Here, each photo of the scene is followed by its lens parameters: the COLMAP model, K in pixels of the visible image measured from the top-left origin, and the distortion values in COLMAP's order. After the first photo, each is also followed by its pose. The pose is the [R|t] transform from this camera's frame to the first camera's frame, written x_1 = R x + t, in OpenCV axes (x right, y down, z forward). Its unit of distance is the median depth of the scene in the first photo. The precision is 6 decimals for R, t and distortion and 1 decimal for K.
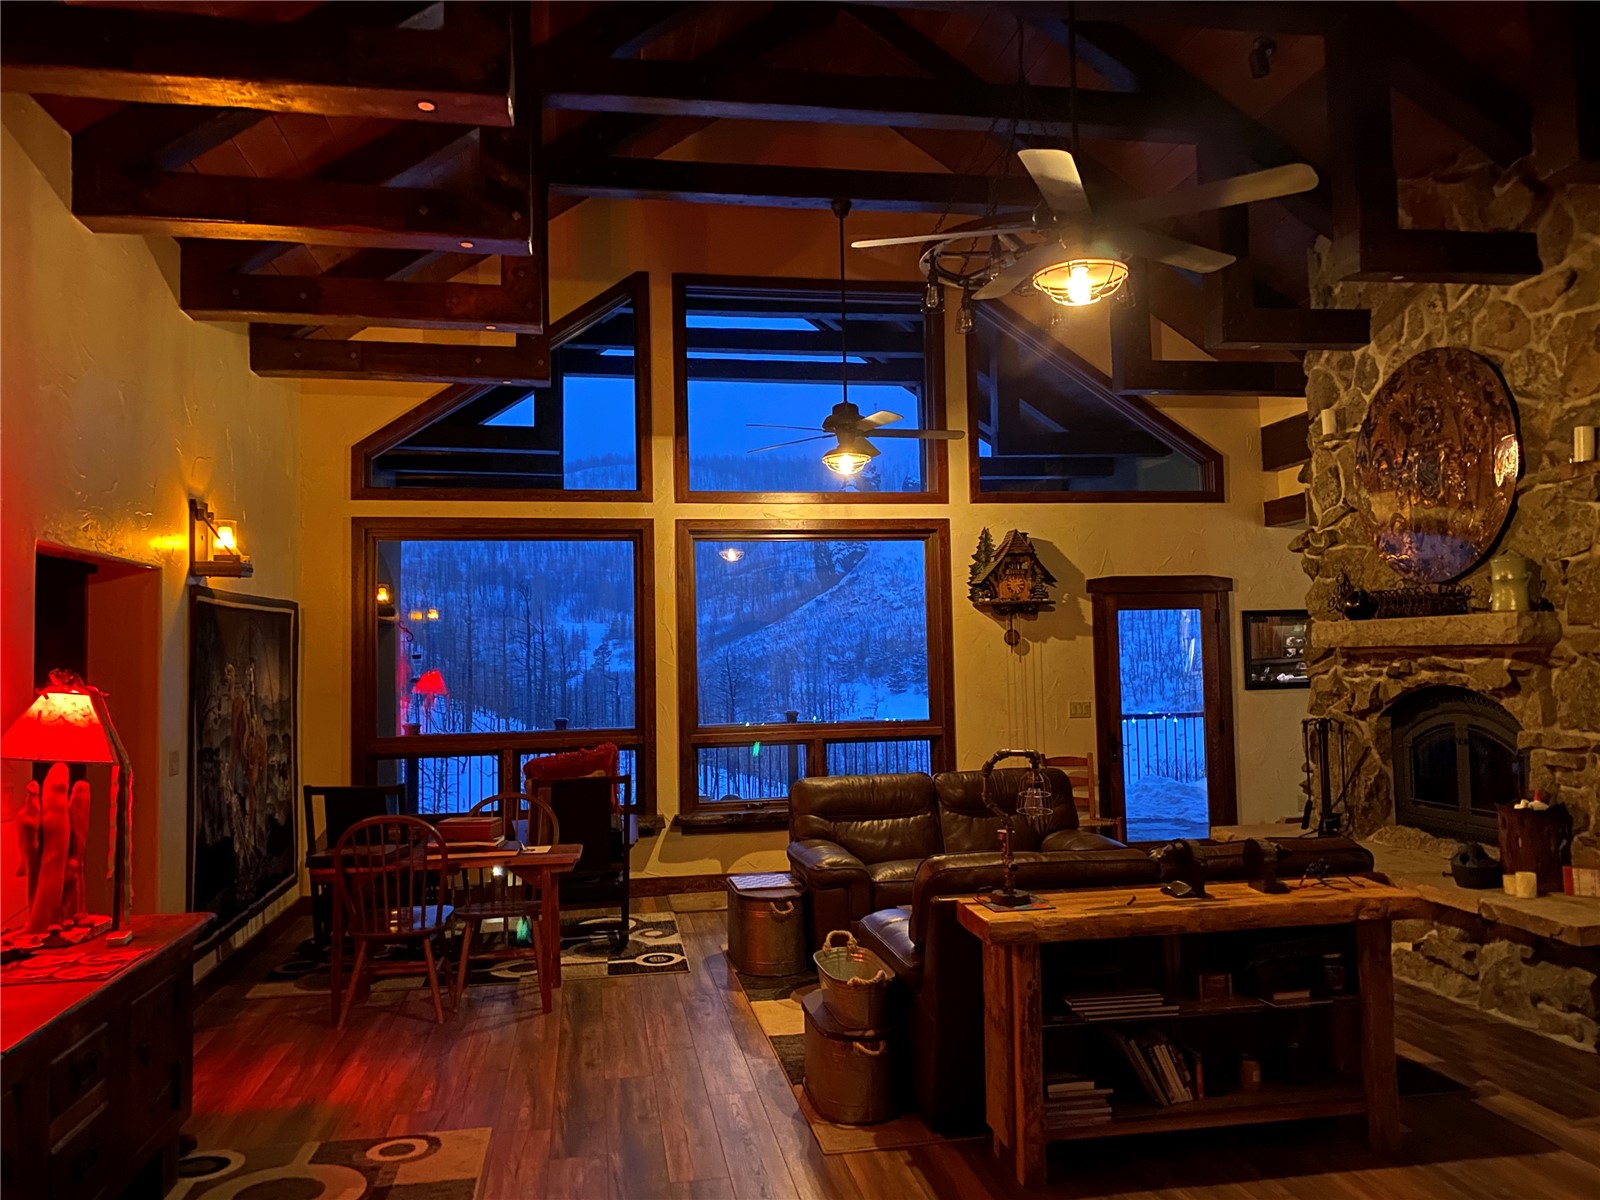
lens RADIAL K [[1213.0, 0, 795.1], [0, 1213.0, 602.4], [0, 0, 1]] dist [0.004329, 0.004347]
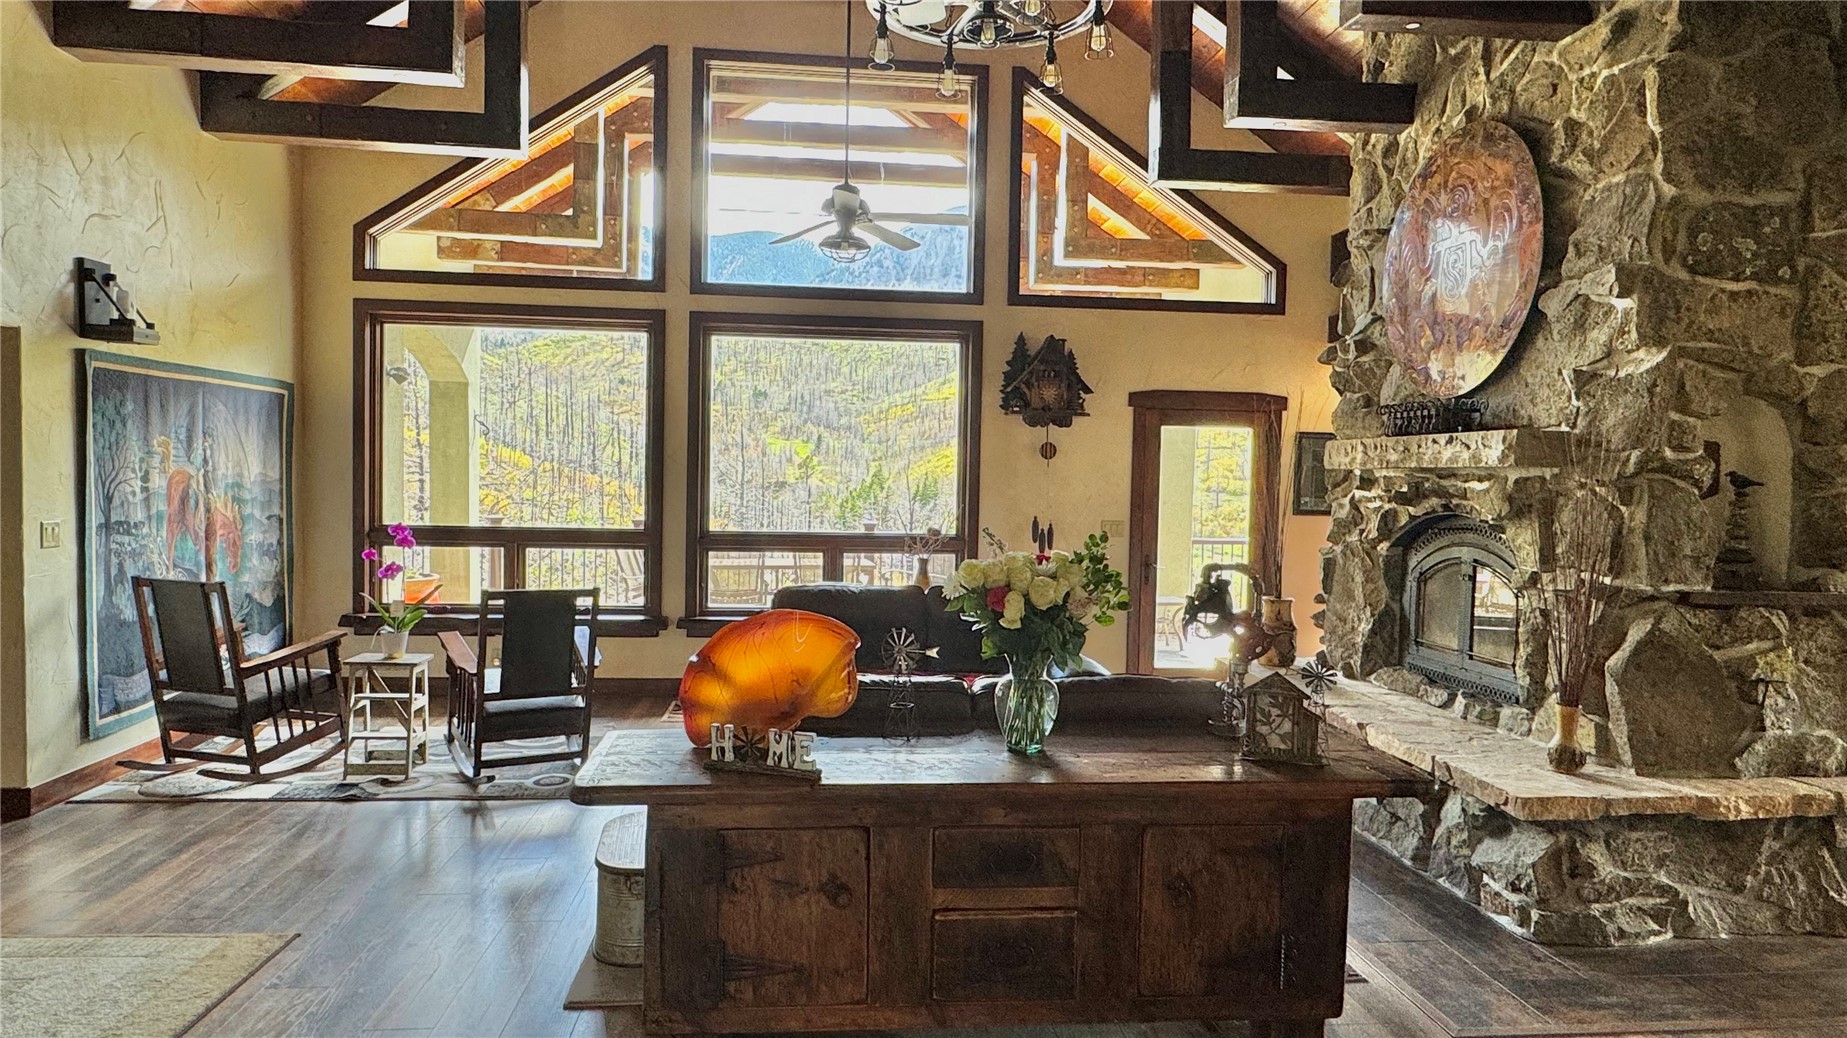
lens RADIAL K [[1126.2, 0, 910.7], [0, 1126.2, 527.9], [0, 0, 1]] dist [-0.000167, 0.002328]
pose [[0.996774, 0.044472, -0.066812, 0.195715], [-0.038233, 0.995032, 0.091923, 0.017669], [0.070568, -0.089072, 0.993522, 0.153998]]
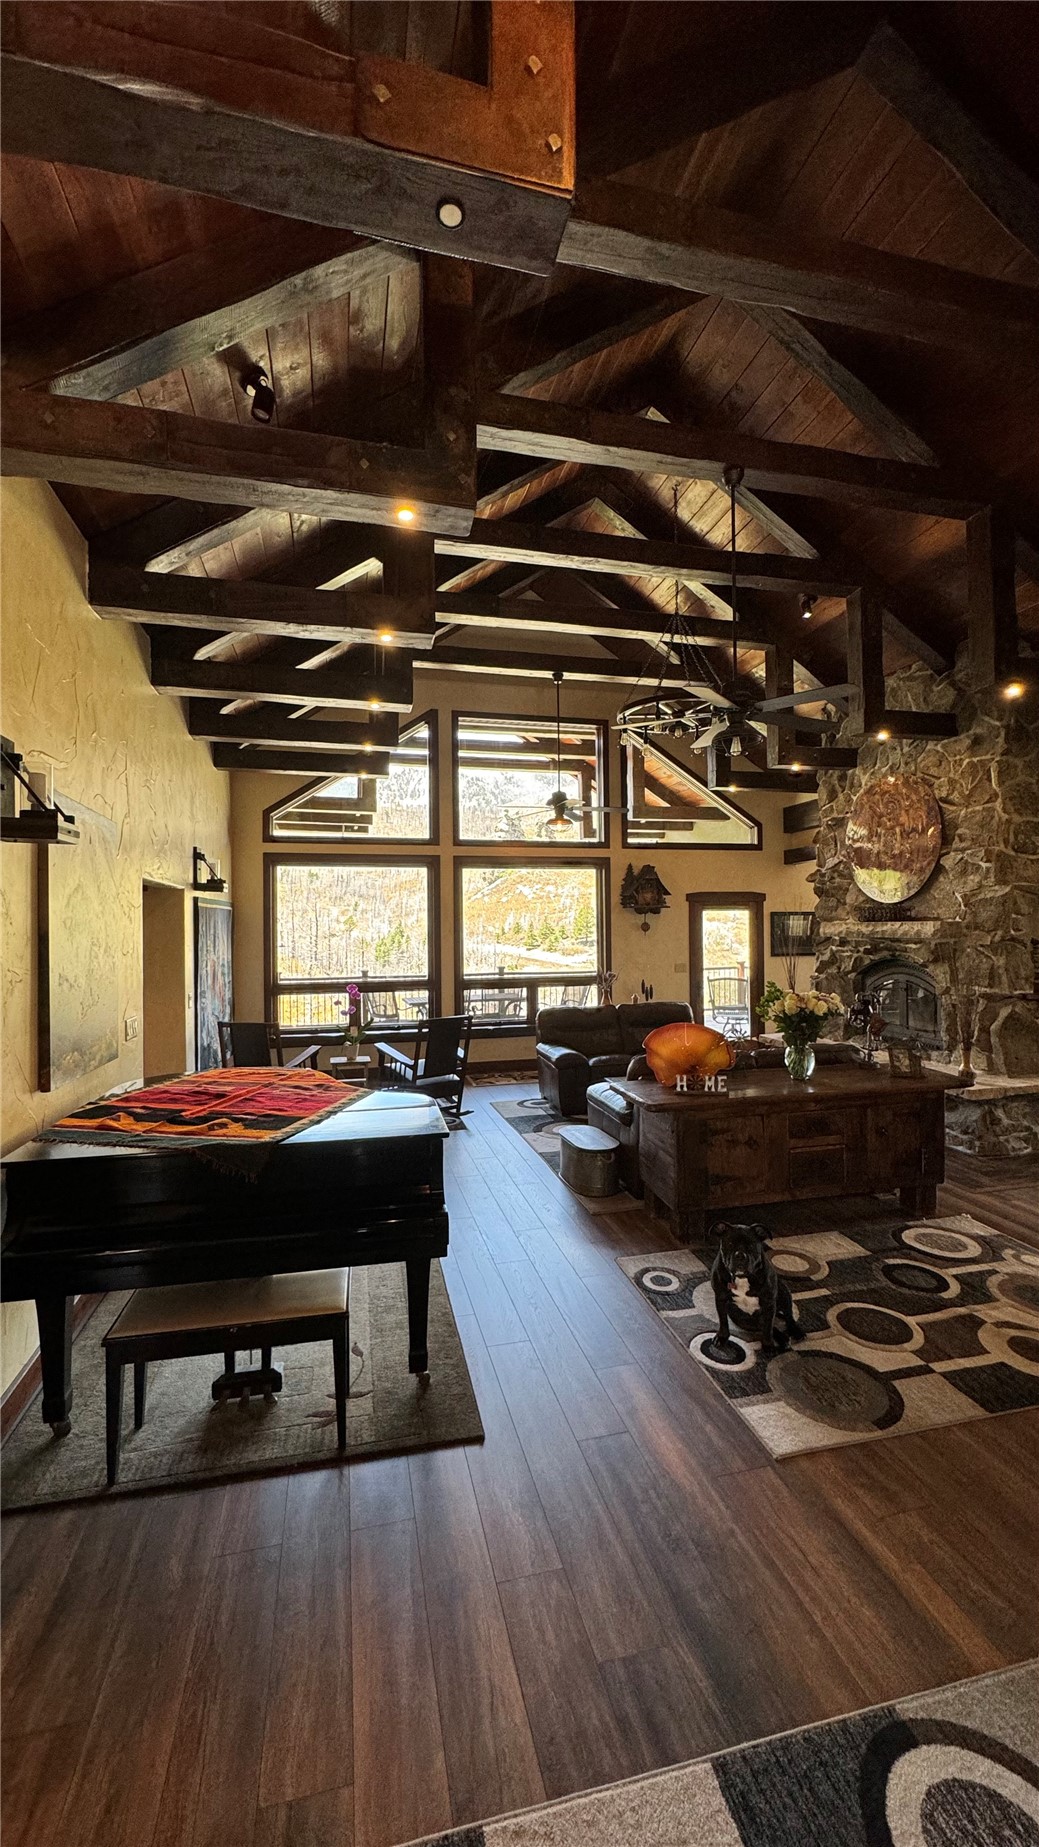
lens RADIAL K [[736.8, 0, 518.6], [0, 736.8, 926.3], [0, 0, 1]] dist [0.003142, -0.003665]
pose [[0.997315, 0.009285, 0.072634, -0.111664], [-0.012506, 0.998952, 0.044022, -0.022860], [-0.072149, -0.044812, 0.996387, -0.063090]]
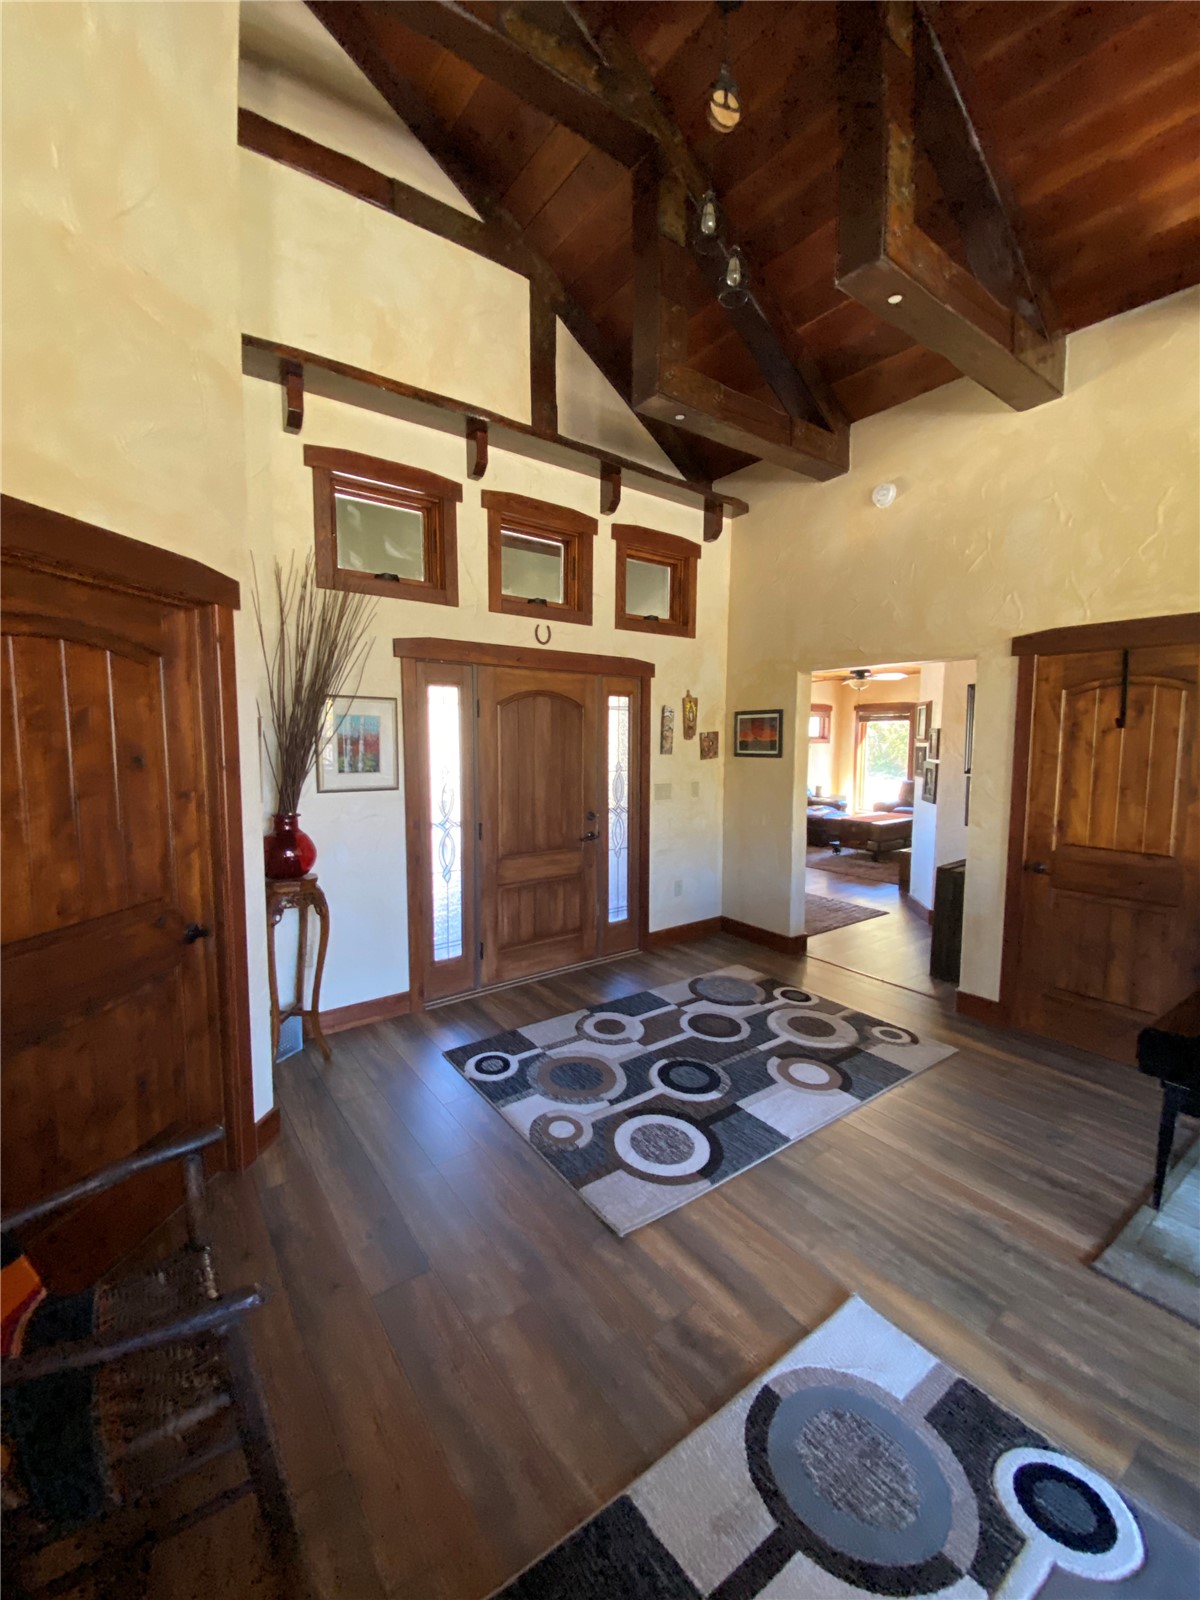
lens RADIAL K [[634.6, 0, 598.5], [0, 634.6, 799.2], [0, 0, 1]] dist [0.008490, -0.004327]
pose [[-0.896532, 0.061644, -0.438668, 0.496164], [0.044600, 0.997799, 0.049065, 0.036082], [0.440727, 0.024424, -0.897309, 0.864169]]
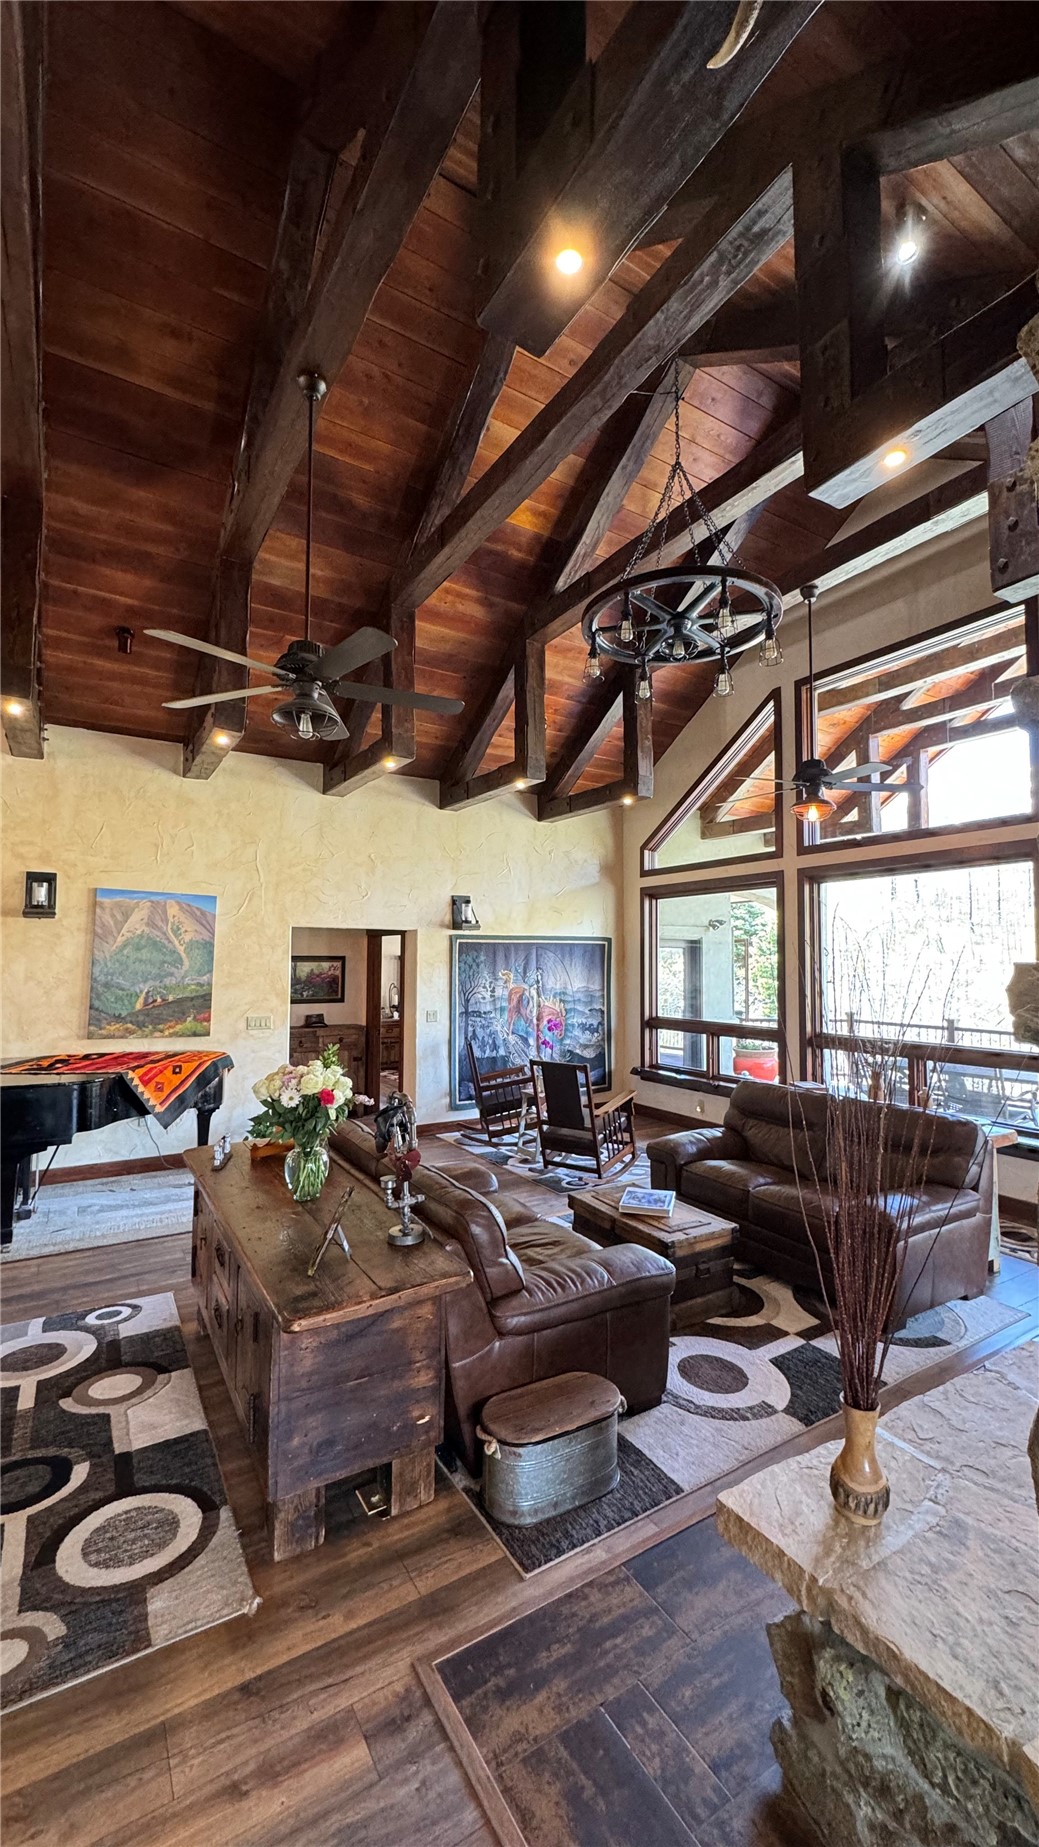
lens RADIAL K [[736.8, 0, 517.8], [0, 736.8, 927.7], [0, 0, 1]] dist [0.003142, -0.003665]
pose [[0.370533, -0.021647, -0.928567, 0.698677], [0.031068, 0.999458, -0.010902, -0.007855], [0.928299, -0.024810, 0.371005, 0.578265]]
